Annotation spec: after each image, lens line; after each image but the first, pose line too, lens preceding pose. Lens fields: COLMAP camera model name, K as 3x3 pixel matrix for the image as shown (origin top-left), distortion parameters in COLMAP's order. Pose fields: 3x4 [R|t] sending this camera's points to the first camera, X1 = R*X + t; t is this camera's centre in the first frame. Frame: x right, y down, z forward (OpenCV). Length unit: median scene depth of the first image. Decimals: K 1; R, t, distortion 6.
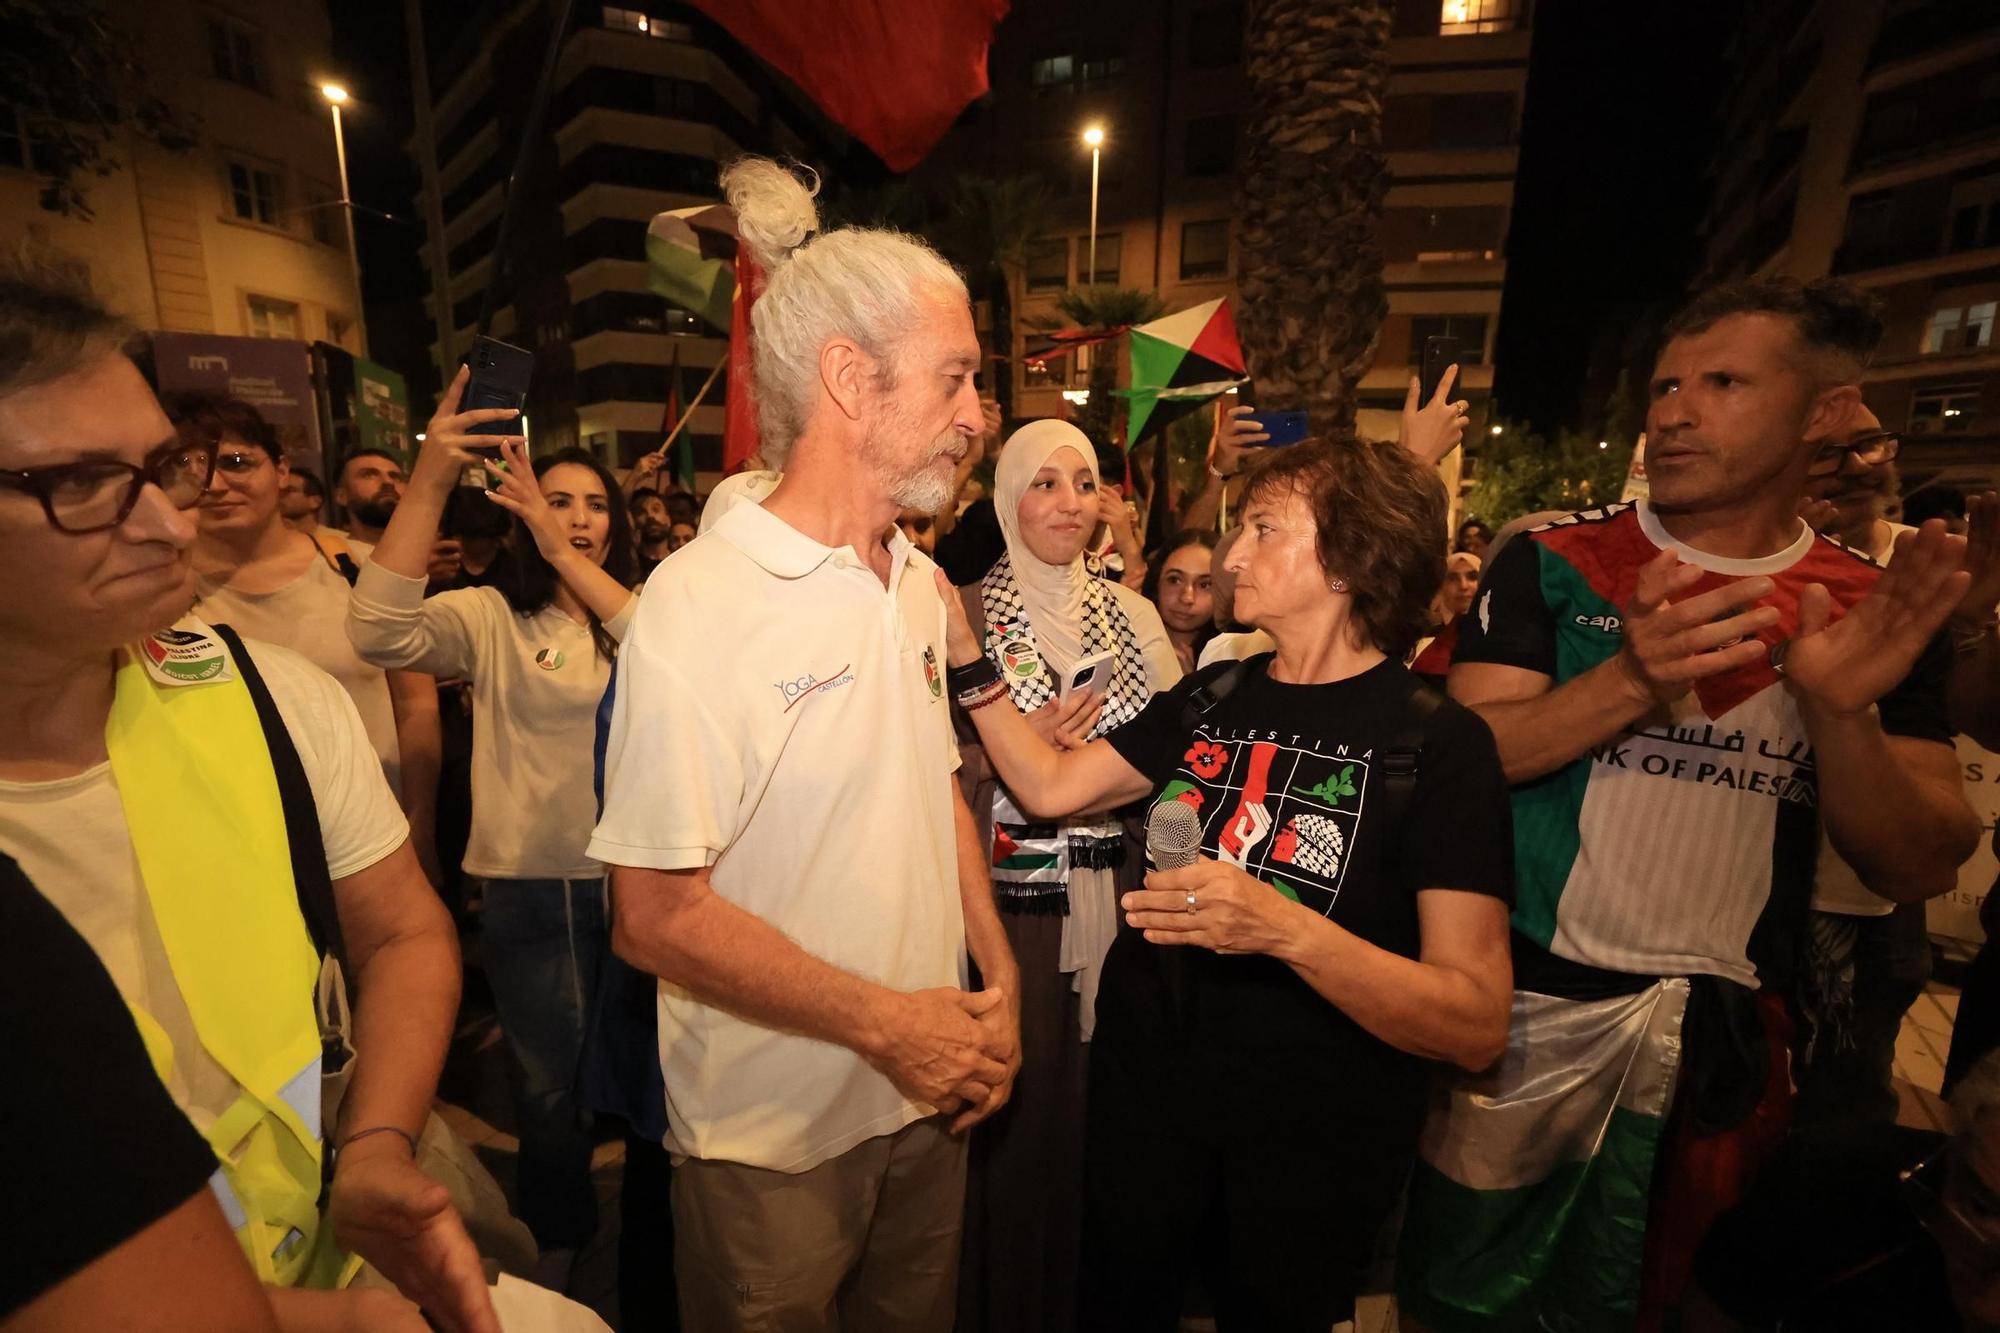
lens RADIAL K [[808.2, 0, 992.1], [0, 808.2, 667.8], [0, 0, 1]] dist [0.001084, -0.000009]
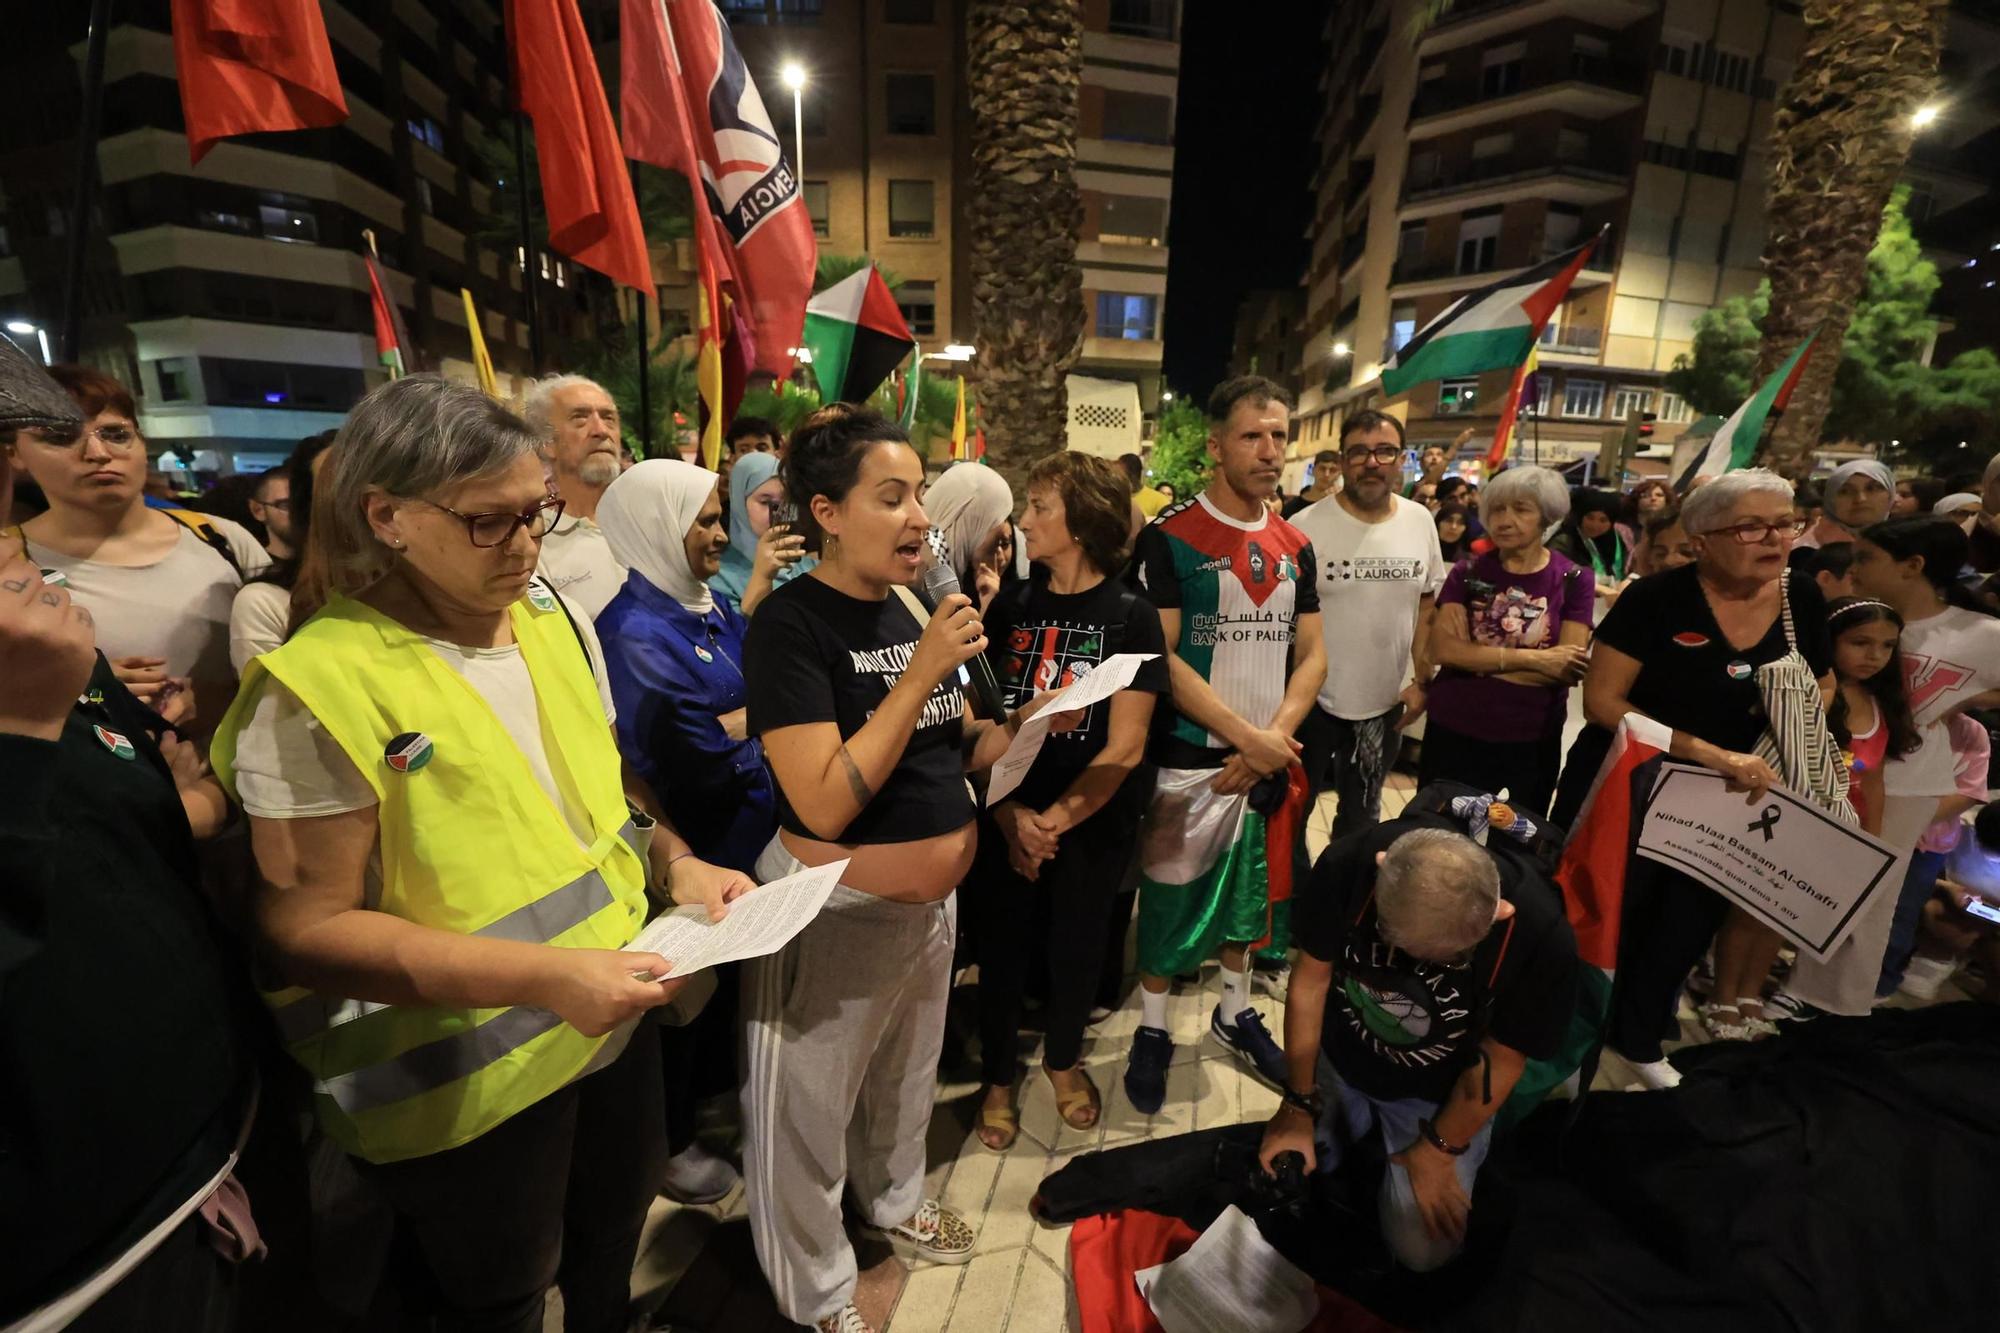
lens RADIAL K [[824.2, 0, 986.7], [0, 824.2, 672.5], [0, 0, 1]] dist [0.000799, 0.000470]
pose [[0.943926, -0.072157, 0.322175, -0.118803], [0.053531, 0.996362, 0.066316, 0.020665], [-0.325788, -0.045351, 0.944354, -0.201865]]
